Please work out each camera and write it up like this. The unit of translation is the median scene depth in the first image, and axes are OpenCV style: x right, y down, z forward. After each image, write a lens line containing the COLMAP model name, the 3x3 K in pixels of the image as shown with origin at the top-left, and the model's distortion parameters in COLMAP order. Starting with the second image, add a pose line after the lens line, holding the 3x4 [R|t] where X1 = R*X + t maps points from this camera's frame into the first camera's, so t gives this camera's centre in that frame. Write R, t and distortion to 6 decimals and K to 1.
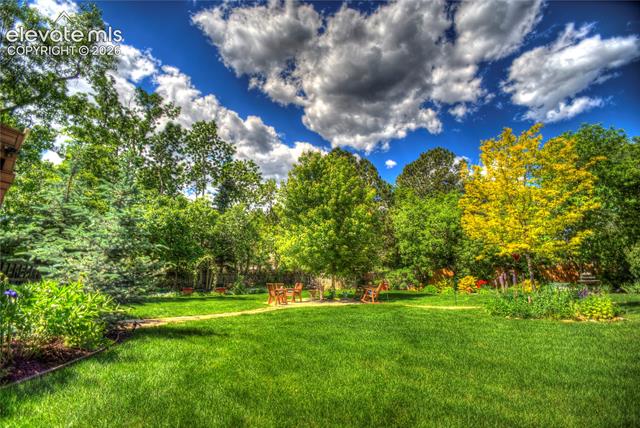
lens RADIAL K [[279.0, 0, 318.2], [0, 279.0, 214.4], [0, 0, 1]] dist [-0.038095, 0.019299]
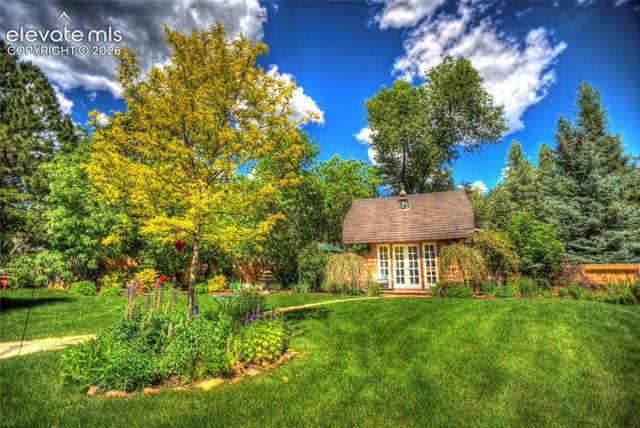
lens RADIAL K [[279.0, 0, 318.2], [0, 279.0, 214.4], [0, 0, 1]] dist [-0.038095, 0.019299]
pose [[0.583362, 0.184509, 0.790978, 0.180784], [-0.208766, 0.975199, -0.073513, 0.036232], [-0.784924, -0.122245, 0.607413, 0.193708]]
